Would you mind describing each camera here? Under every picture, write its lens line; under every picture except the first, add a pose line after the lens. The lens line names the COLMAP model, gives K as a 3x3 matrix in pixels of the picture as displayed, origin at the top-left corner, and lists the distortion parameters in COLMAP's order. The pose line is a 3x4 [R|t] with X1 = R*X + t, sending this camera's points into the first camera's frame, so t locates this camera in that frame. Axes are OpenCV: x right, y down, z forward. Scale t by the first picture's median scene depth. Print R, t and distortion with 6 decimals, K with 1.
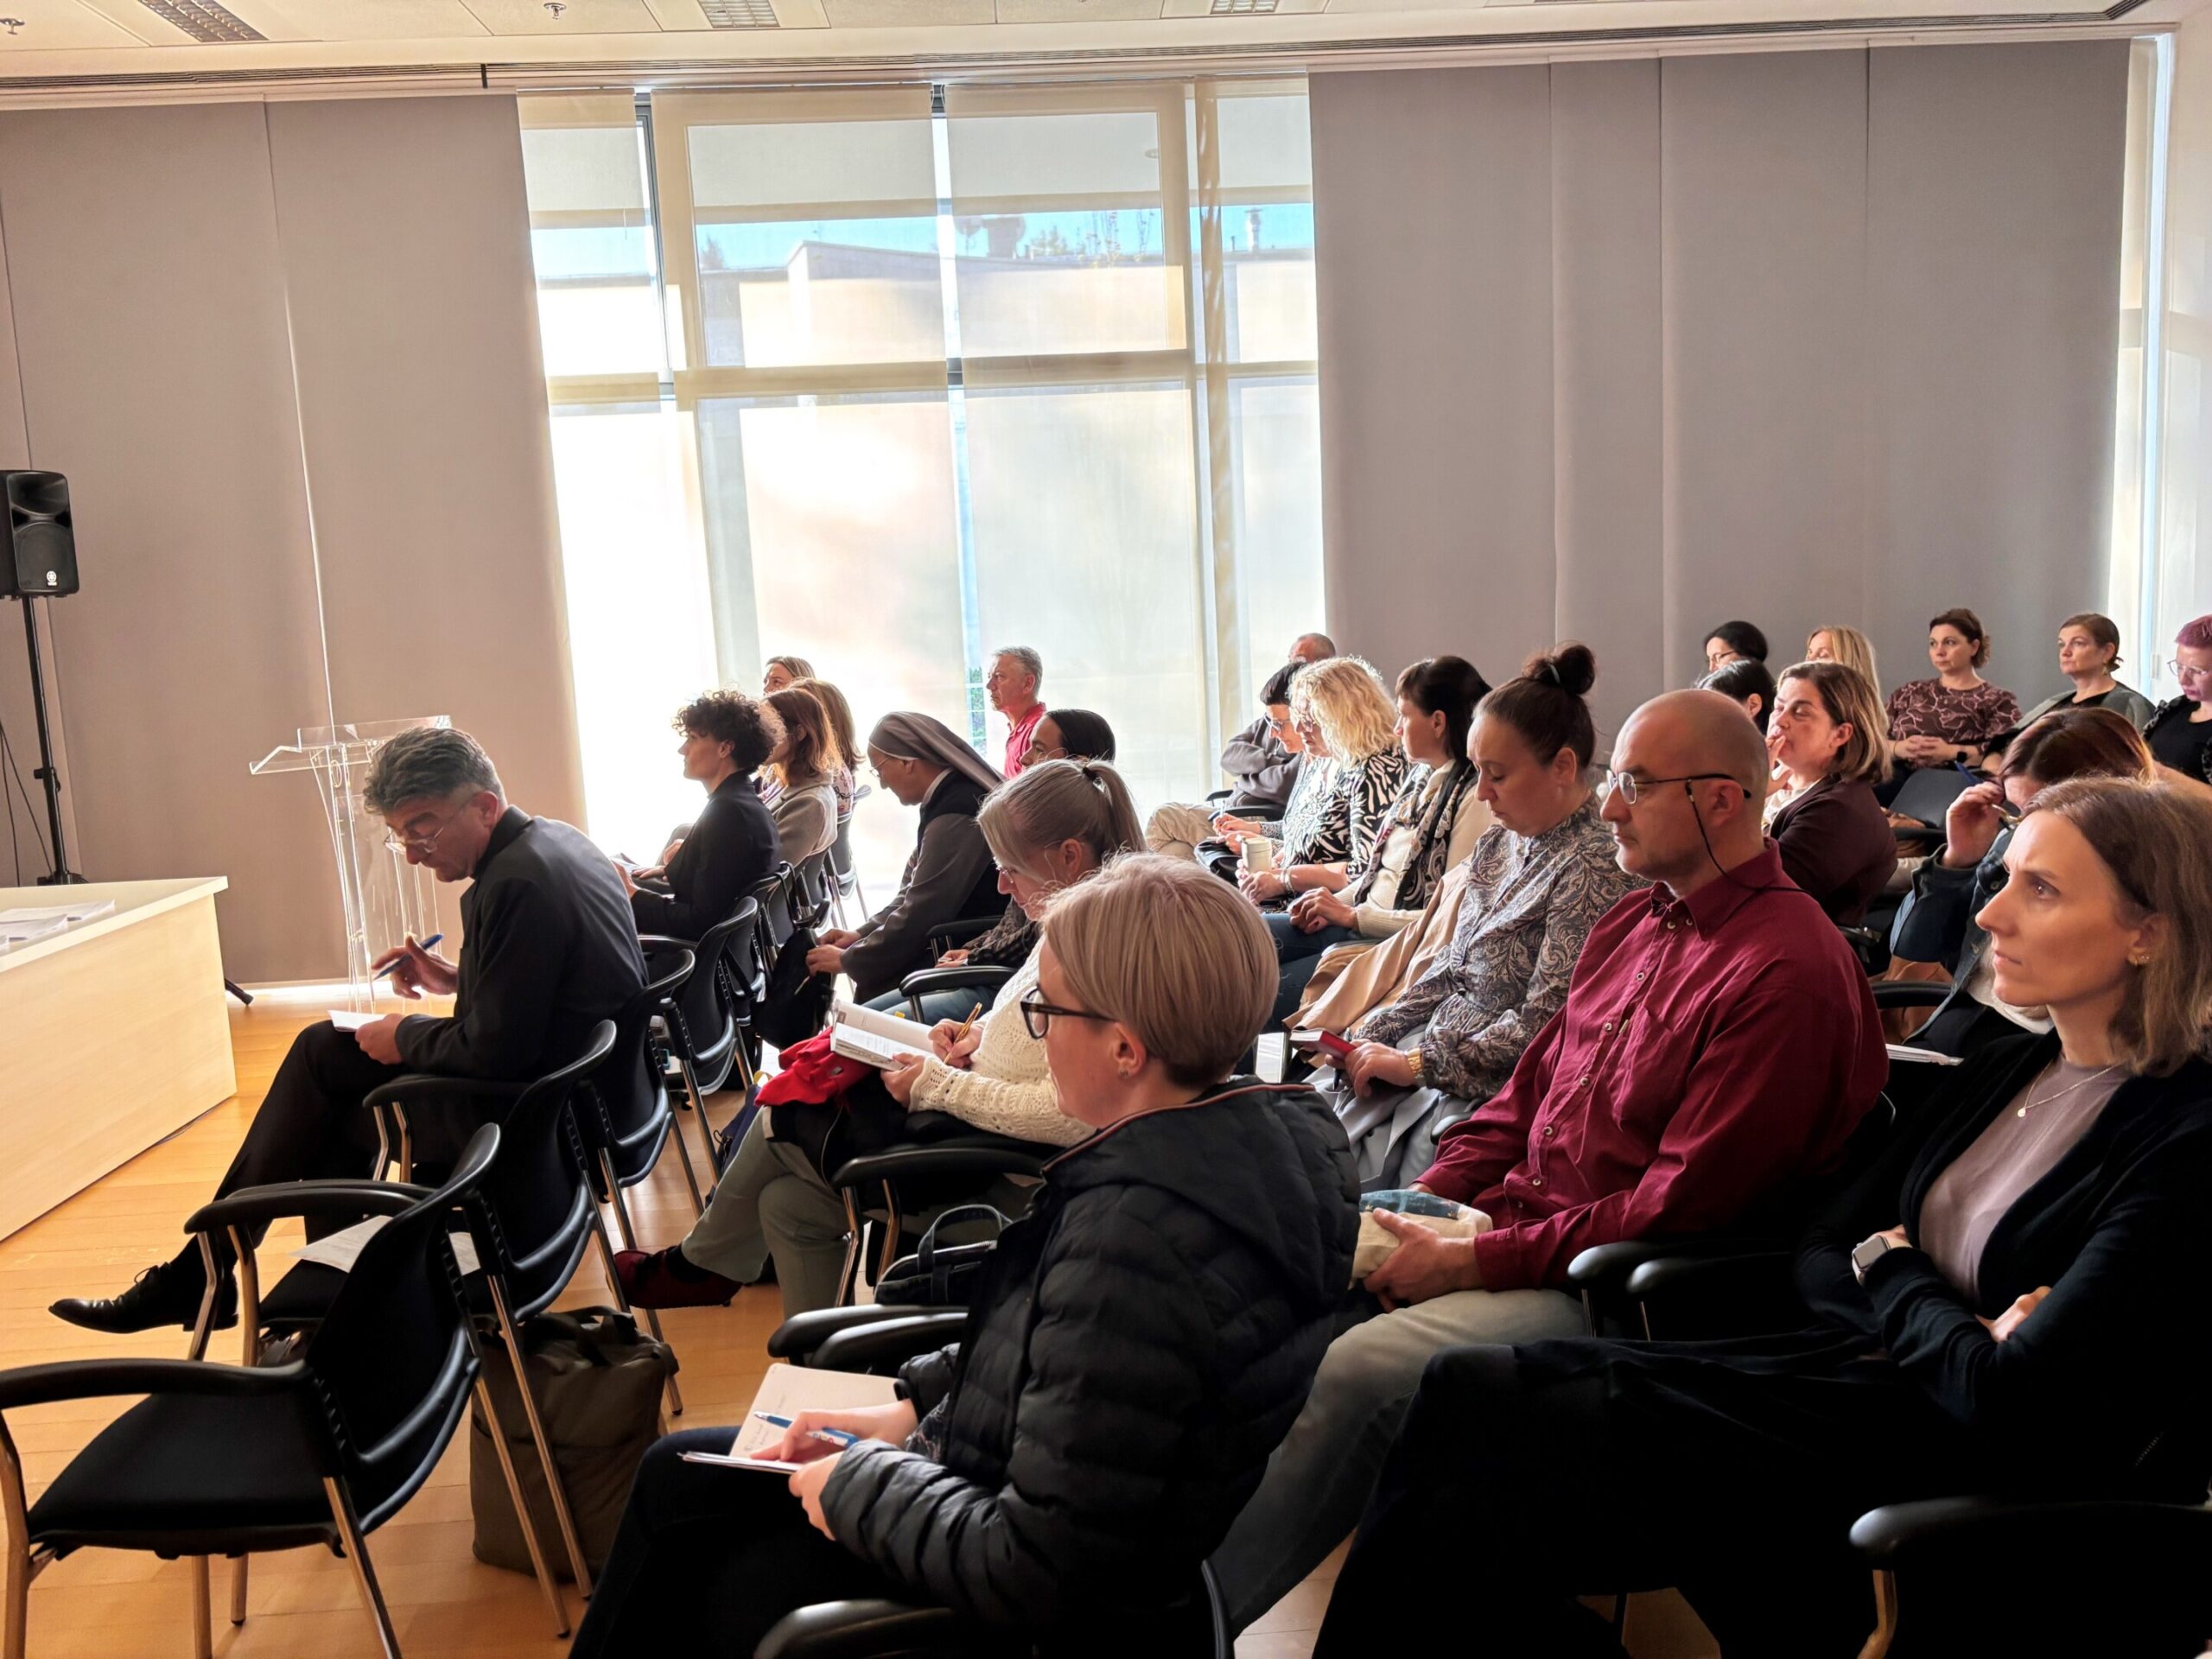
lens RADIAL K [[1665.5, 0, 1155.3], [0, 1665.5, 814.2], [0, 0, 1]] dist [0.061160, -0.063289]
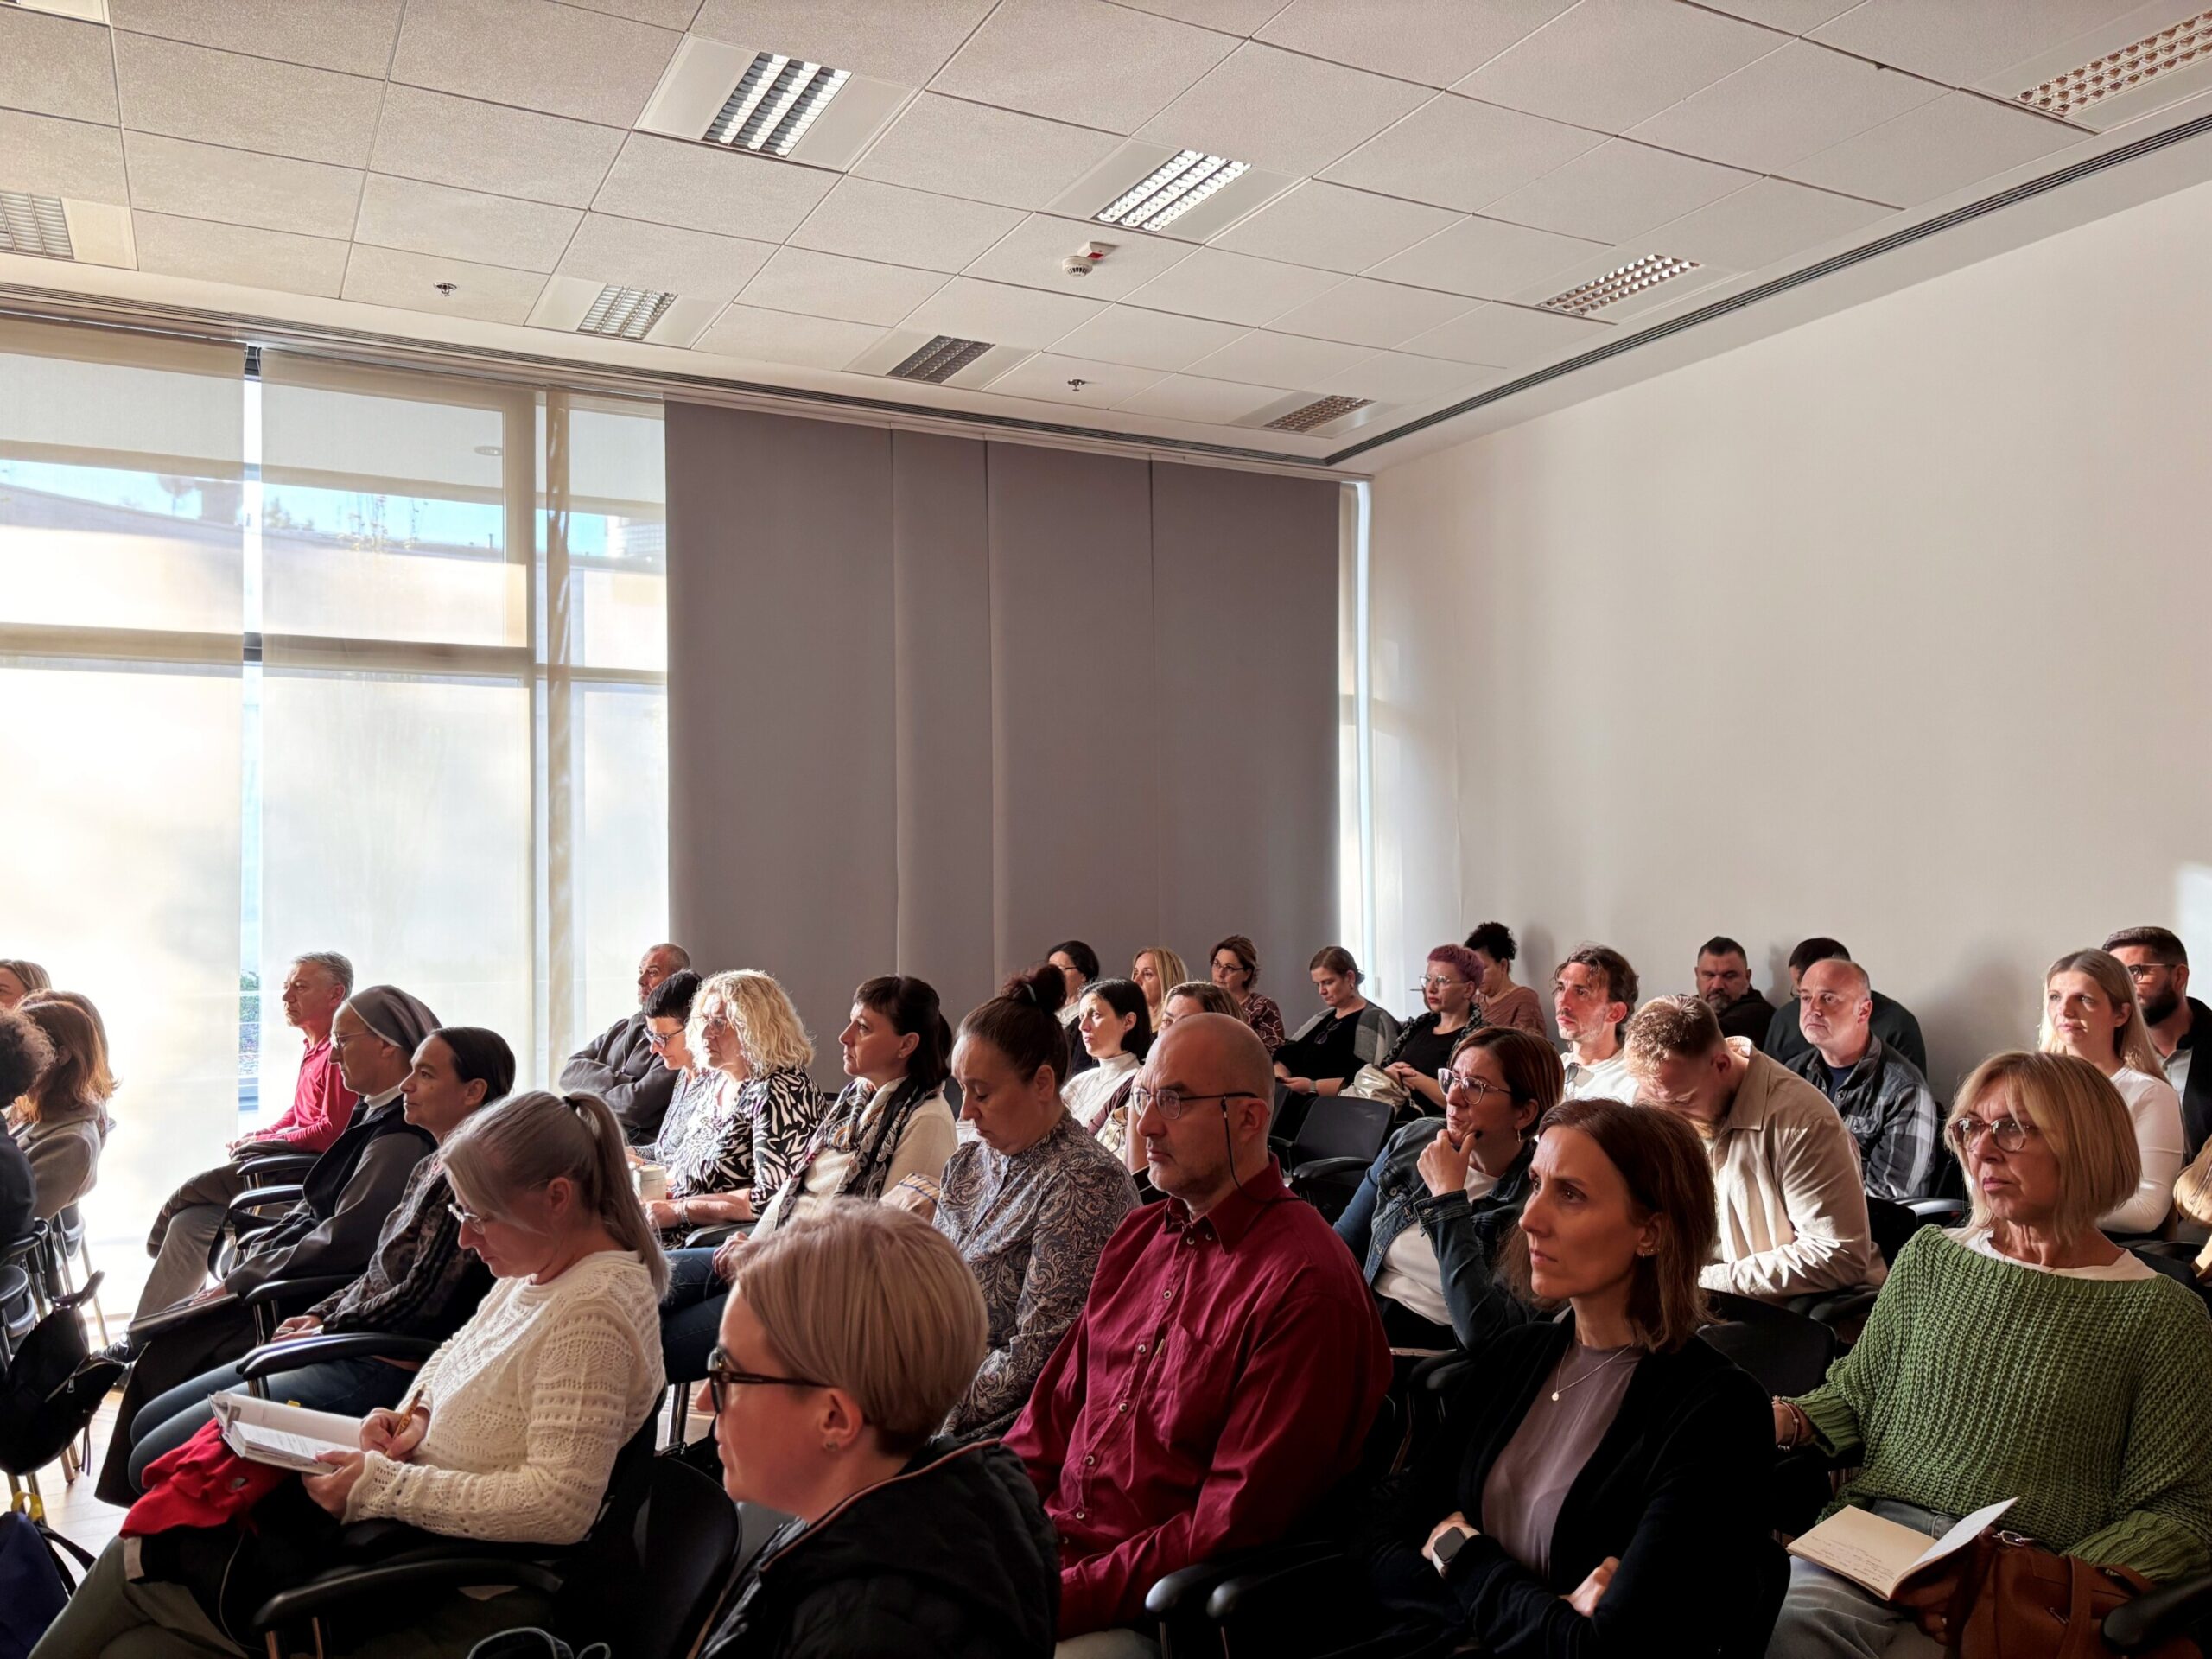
lens RADIAL K [[1663.7, 0, 1106.0], [0, 1663.7, 829.5], [0, 0, 1]] dist [0.059619, -0.074414]
pose [[0.905769, 0.049093, 0.420919, -0.165476], [0.024818, 0.985417, -0.168337, -0.010307], [-0.423045, 0.162920, 0.891341, 0.041142]]
